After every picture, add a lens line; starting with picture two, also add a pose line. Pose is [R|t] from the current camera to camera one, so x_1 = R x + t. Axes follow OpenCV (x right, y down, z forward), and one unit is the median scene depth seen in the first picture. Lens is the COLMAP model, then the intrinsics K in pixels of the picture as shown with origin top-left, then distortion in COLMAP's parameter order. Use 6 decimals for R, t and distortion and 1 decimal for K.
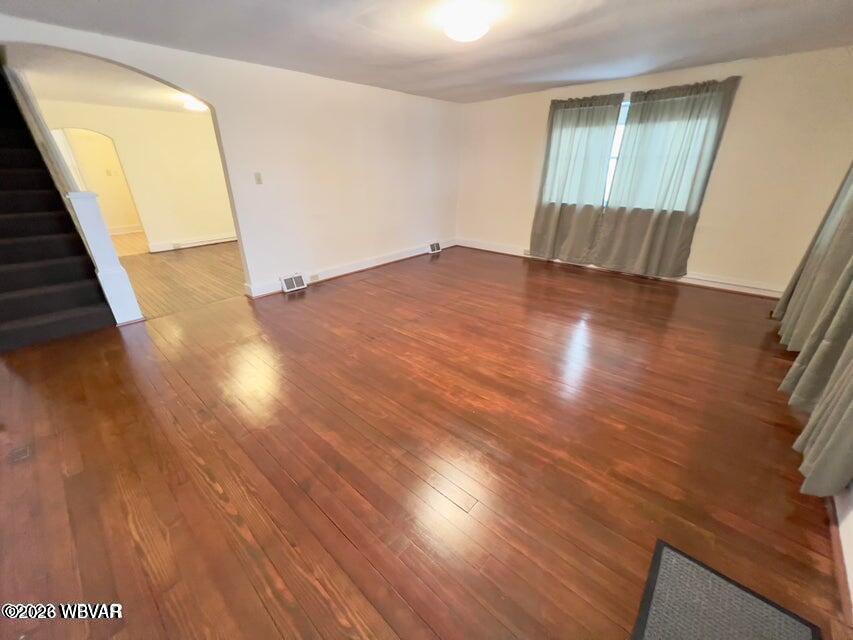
lens RADIAL K [[341.4, 0, 425.7], [0, 341.4, 316.1], [0, 0, 1]] dist [0.010847, 0.000459]
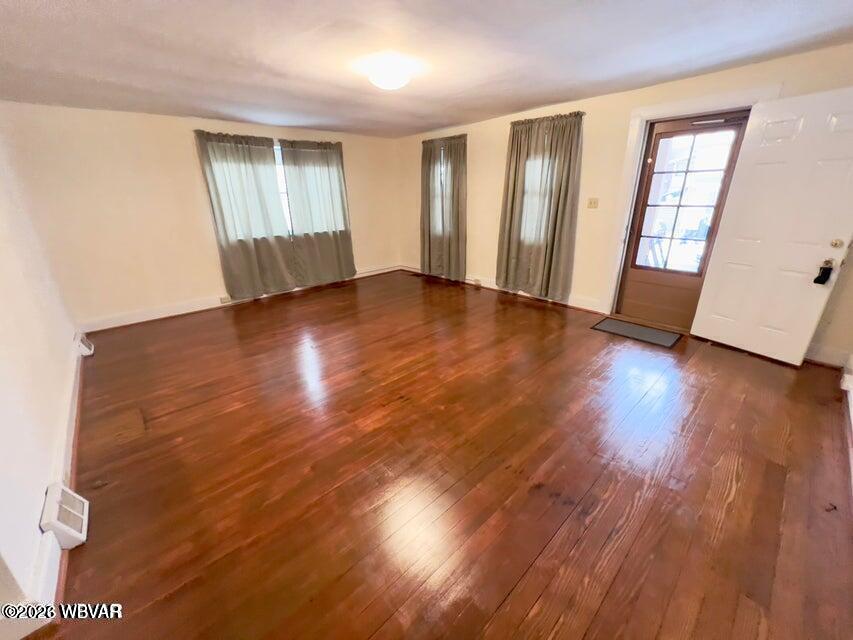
lens RADIAL K [[341.4, 0, 426.1], [0, 341.4, 320.3], [0, 0, 1]] dist [0.010847, 0.000459]
pose [[0.104810, -0.344916, 0.932763, -0.609783], [0.424893, 0.863546, 0.271578, -0.211935], [-0.899155, 0.367861, 0.237061, 0.477448]]
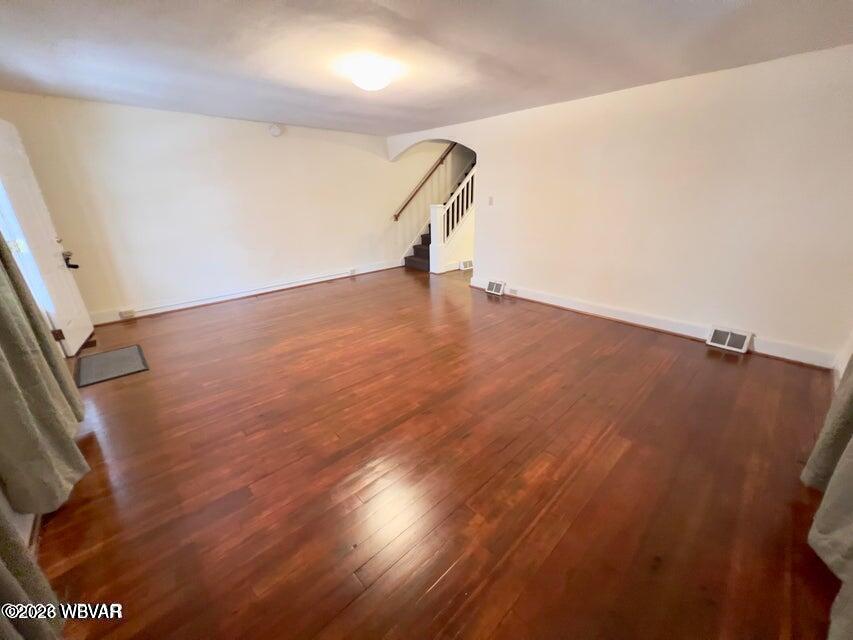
lens RADIAL K [[339.6, 0, 428.3], [0, 339.6, 320.3], [0, 0, 1]] dist [-0.001466, 0.000113]
pose [[-0.082600, 0.356195, -0.930754, 0.756166], [-0.387021, 0.849177, 0.359322, -0.328815], [0.918364, 0.389901, 0.067713, 0.739784]]
